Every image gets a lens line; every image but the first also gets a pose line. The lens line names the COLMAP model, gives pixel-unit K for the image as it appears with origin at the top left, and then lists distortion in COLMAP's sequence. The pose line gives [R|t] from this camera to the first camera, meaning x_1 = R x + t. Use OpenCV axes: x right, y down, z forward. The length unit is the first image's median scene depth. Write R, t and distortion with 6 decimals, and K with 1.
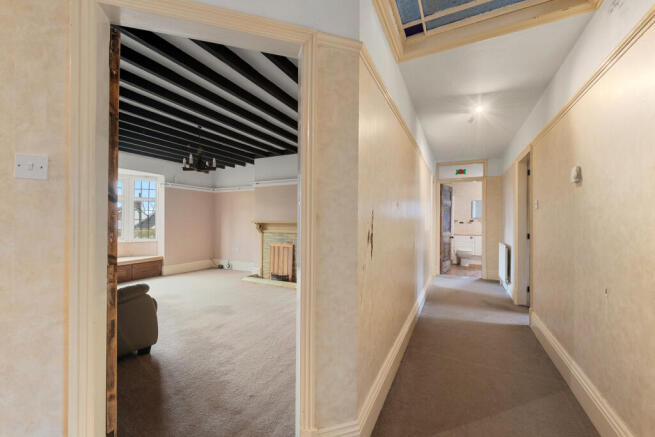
lens RADIAL K [[261.9, 0, 327.5], [0, 261.9, 218.5], [0, 0, 1]] dist [0.011299, 0.000040]
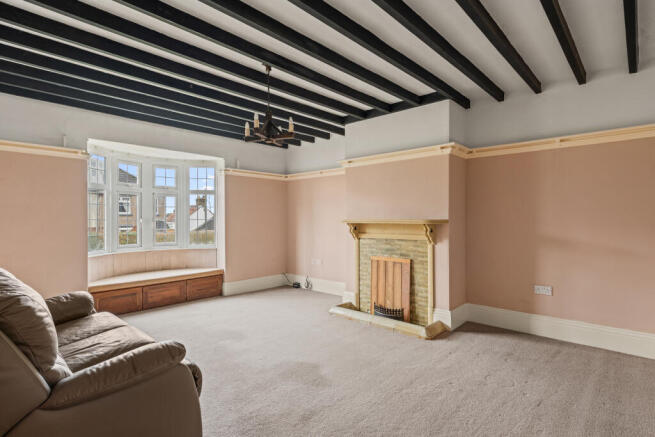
lens RADIAL K [[341.0, 0, 327.5], [0, 341.0, 218.5], [0, 0, 1]] dist [0.002442, 0.000361]
pose [[0.961310, -0.005823, -0.275406, -0.092566], [0.007611, 0.999956, 0.005424, 0.000269], [0.275363, -0.007311, 0.961313, 0.181282]]
